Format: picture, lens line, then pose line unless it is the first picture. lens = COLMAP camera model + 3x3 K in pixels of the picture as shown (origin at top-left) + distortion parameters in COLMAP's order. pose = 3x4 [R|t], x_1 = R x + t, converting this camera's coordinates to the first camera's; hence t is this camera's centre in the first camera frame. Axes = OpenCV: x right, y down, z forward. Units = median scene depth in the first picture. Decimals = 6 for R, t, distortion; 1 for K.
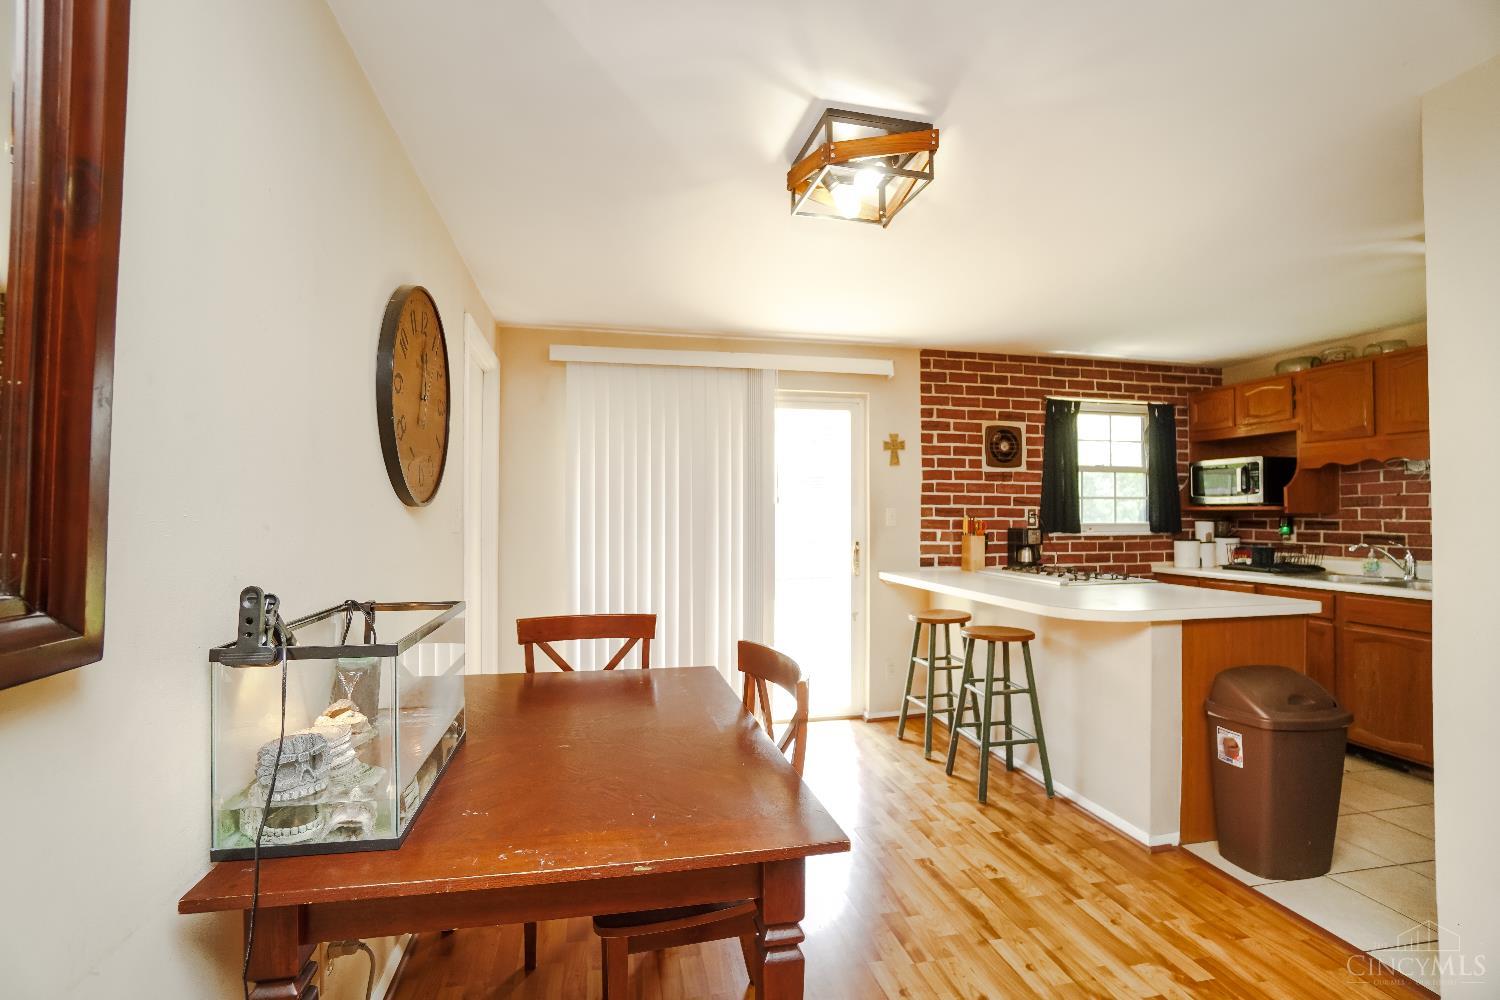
lens RADIAL K [[657.7, 0, 739.9], [0, 657.7, 508.5], [0, 0, 1]] dist [-0.030815, 0.000278]
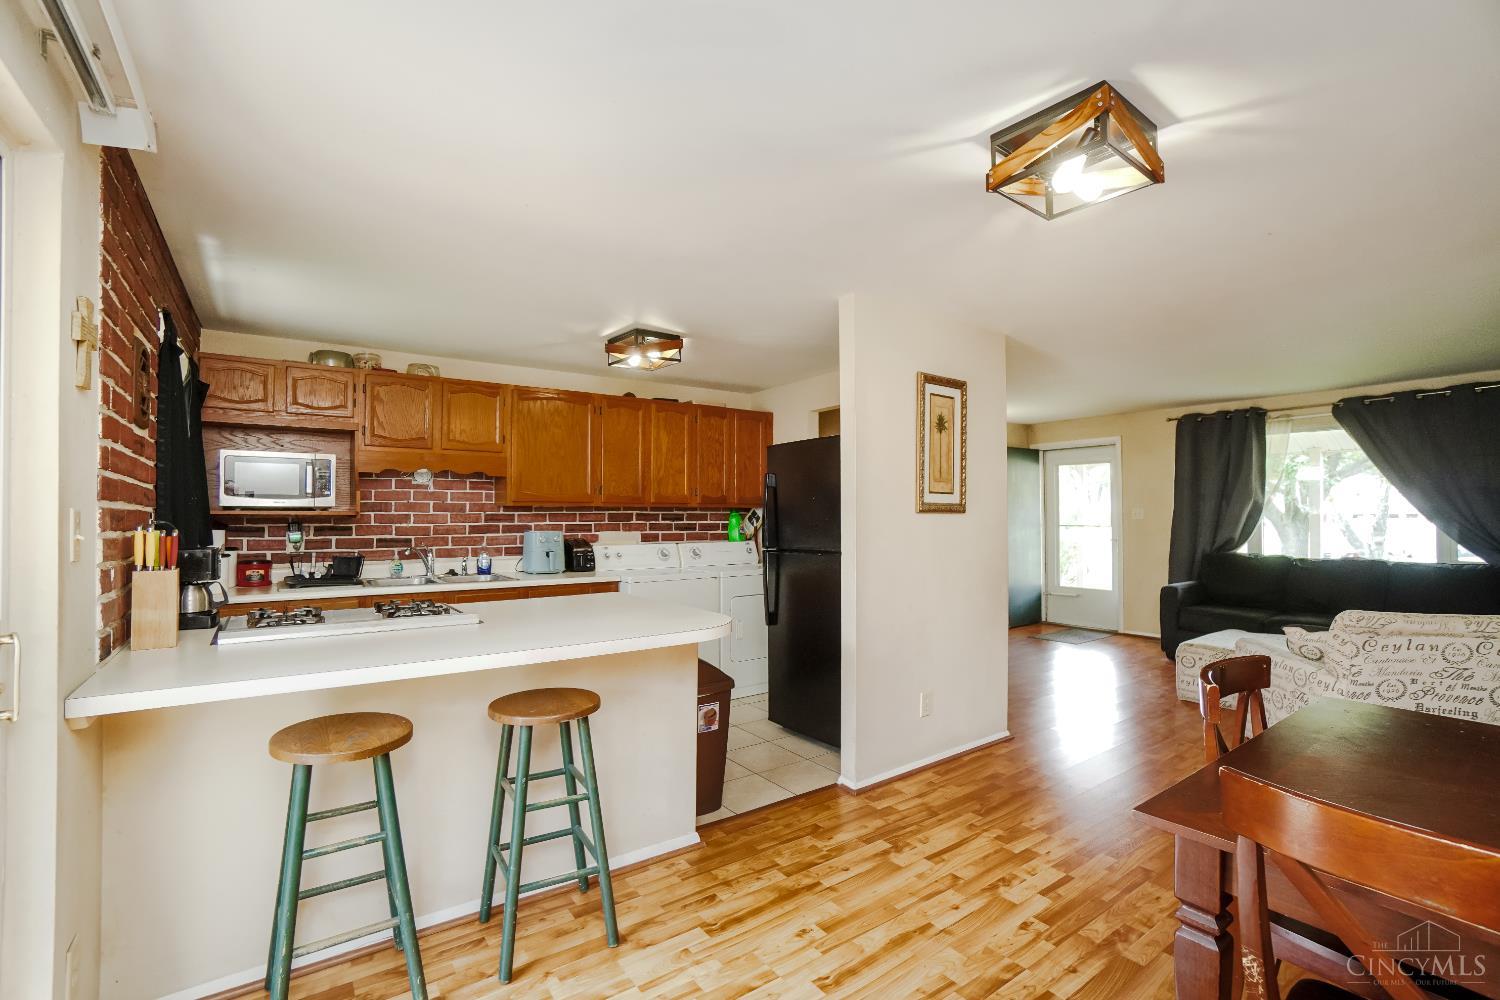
lens RADIAL K [[657.7, 0, 739.9], [0, 657.7, 508.5], [0, 0, 1]] dist [-0.030815, 0.000278]
pose [[-0.390956, 0.008488, 0.920370, -0.350869], [-0.009922, 0.999861, -0.013435, -0.000489], [-0.920356, -0.014385, -0.390818, 1.301855]]
